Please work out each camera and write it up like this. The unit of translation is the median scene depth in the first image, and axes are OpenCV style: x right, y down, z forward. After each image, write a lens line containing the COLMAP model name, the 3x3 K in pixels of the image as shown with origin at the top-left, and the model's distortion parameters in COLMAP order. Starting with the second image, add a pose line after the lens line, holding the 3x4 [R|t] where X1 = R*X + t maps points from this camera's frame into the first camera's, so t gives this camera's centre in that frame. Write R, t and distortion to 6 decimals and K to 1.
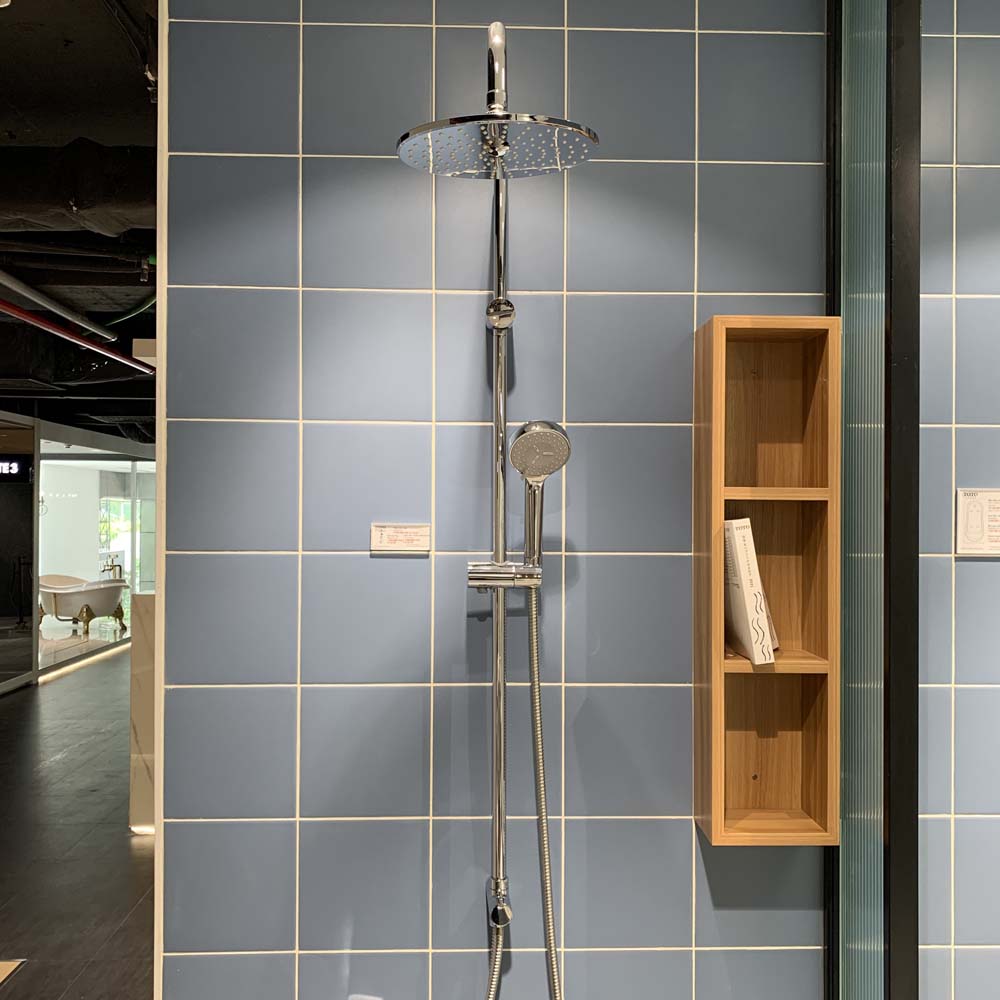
lens RADIAL K [[1000.3, 0, 500.0], [0, 1000.3, 500.0], [0, 0, 1]] dist [0.097961, -0.150412]
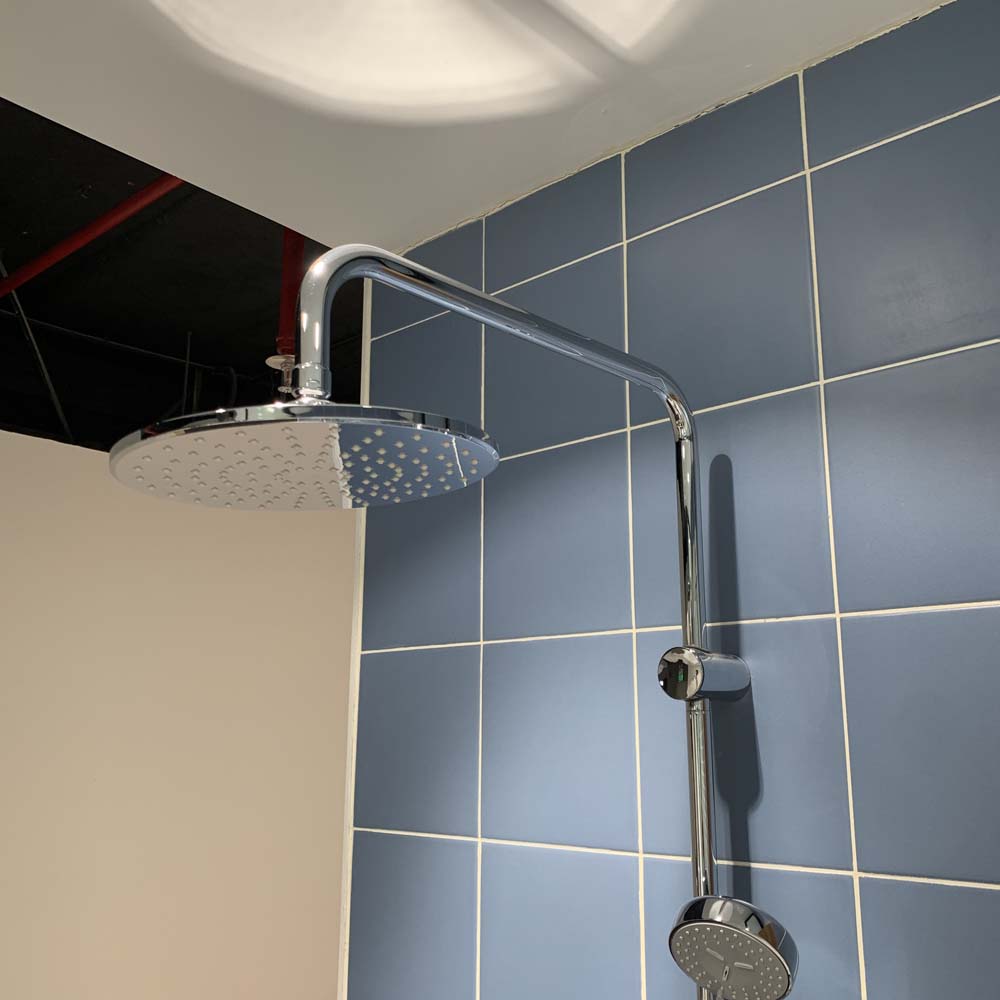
lens RADIAL K [[1078.5, 0, 490.7], [0, 1078.5, 494.0], [0, 0, 1]] dist [0.108954, -0.182308]
pose [[0.707602, -0.160444, -0.688155, 0.351588], [0.000821, 0.974066, -0.226261, -0.140088], [0.706611, 0.159538, 0.689383, 0.464437]]
